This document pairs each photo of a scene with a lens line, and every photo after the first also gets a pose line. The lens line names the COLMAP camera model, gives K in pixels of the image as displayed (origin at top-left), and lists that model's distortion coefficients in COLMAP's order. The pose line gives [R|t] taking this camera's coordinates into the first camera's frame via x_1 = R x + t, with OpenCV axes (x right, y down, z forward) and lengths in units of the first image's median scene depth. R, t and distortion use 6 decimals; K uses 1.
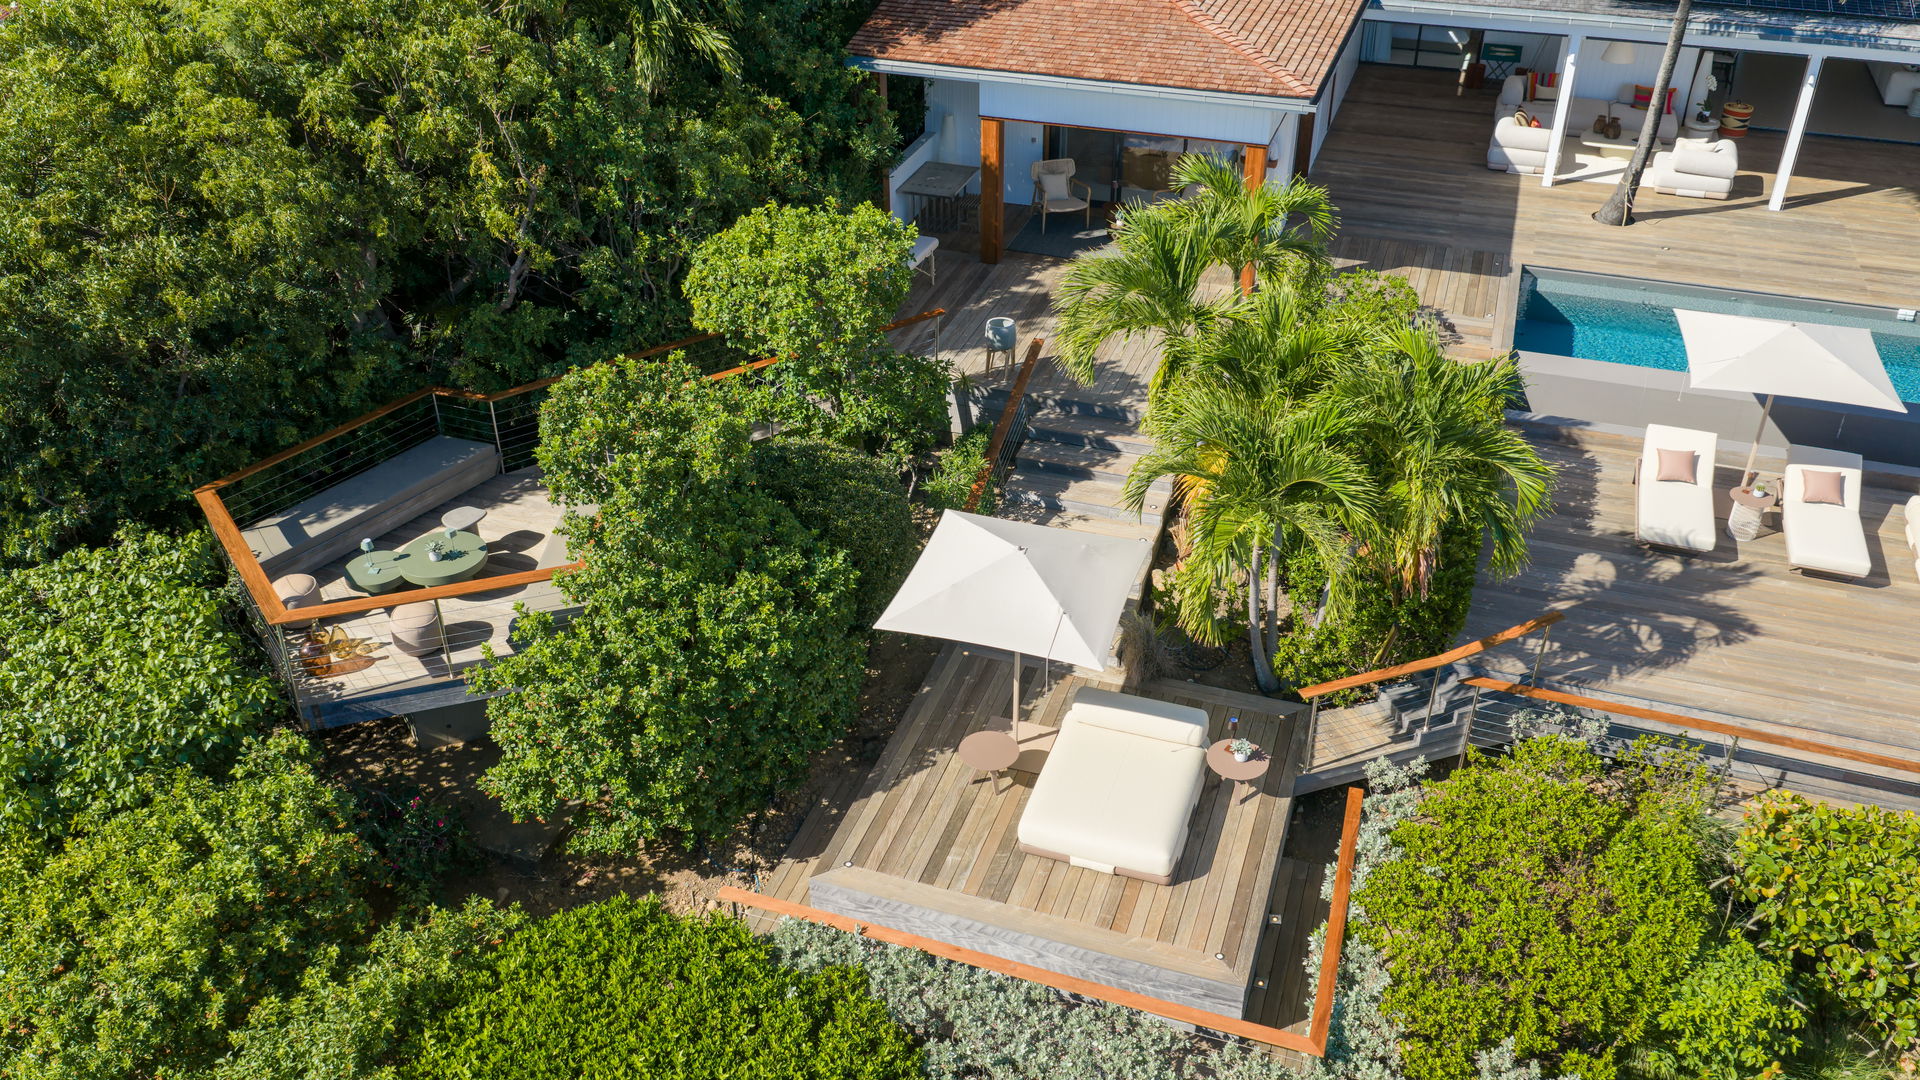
lens RADIAL K [[1567.3, 0, 960.2], [0, 1567.3, 543.2], [0, 0, 1]] dist [0.033437, -0.023180]
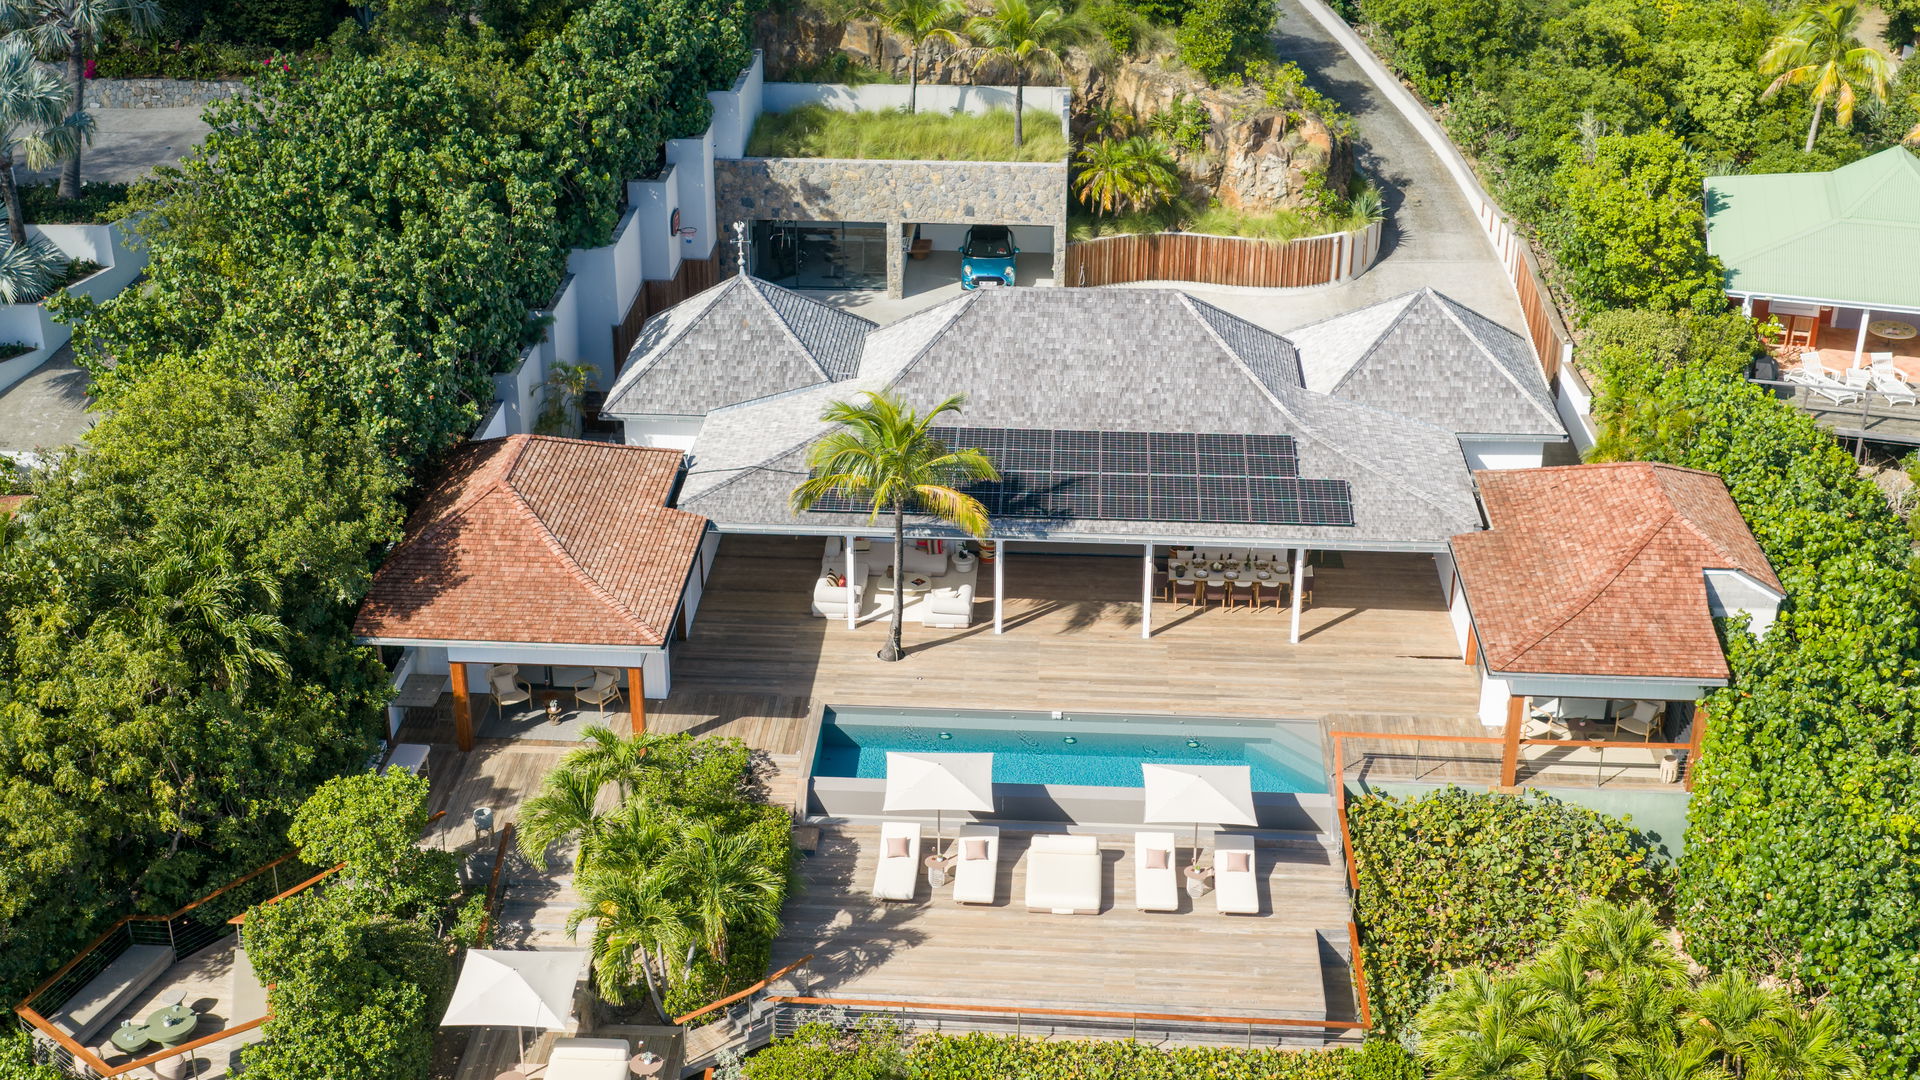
lens RADIAL K [[2408.2, 0, 943.4], [0, 2408.2, 521.6], [0, 0, 1]] dist [0.078306, 0.000000]
pose [[0.965687, -0.111389, 0.234607, -0.077038], [0.137017, 0.985917, -0.095883, -0.159720], [-0.220623, 0.124738, 0.967350, -1.802318]]
